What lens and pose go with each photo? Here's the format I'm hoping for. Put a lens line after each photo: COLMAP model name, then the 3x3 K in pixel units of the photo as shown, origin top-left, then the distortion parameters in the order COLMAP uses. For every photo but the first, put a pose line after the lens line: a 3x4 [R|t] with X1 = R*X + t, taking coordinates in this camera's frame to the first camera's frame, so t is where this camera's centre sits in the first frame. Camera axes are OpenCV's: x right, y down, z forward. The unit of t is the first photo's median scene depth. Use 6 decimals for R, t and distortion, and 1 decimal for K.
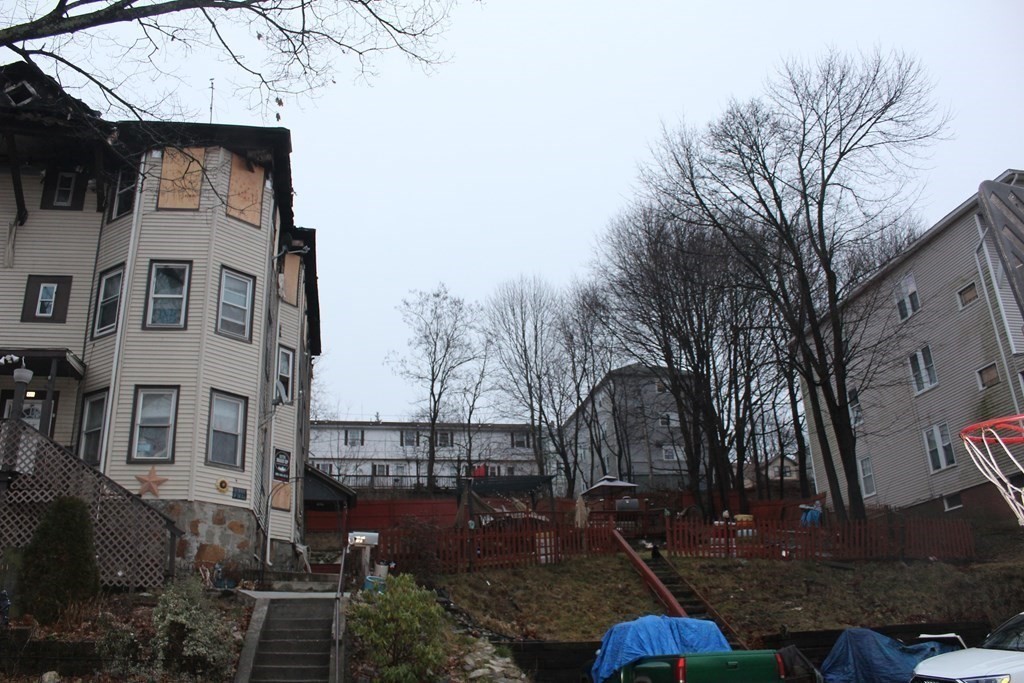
lens RADIAL K [[847.1, 0, 508.1], [0, 847.1, 360.9], [0, 0, 1]] dist [-0.155488, 0.129191]
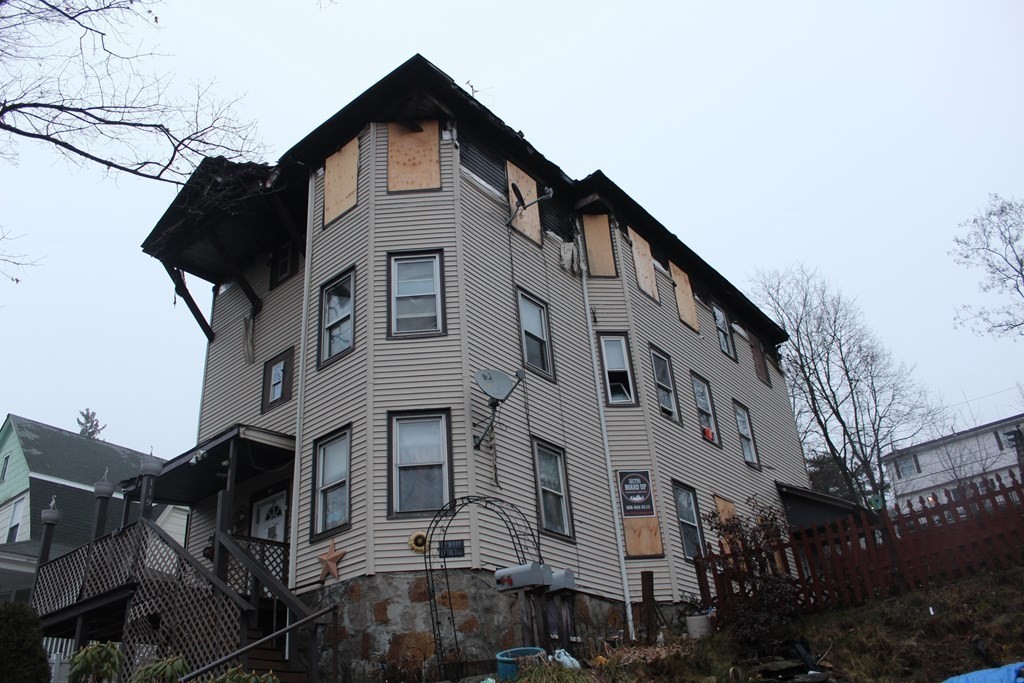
lens RADIAL K [[847.1, 0, 508.1], [0, 847.1, 360.9], [0, 0, 1]] dist [-0.155488, 0.129191]
pose [[0.633827, -0.367495, -0.680595, 0.206747], [0.303674, 0.927499, -0.218007, 0.176083], [0.711368, -0.068500, 0.699473, 0.564445]]
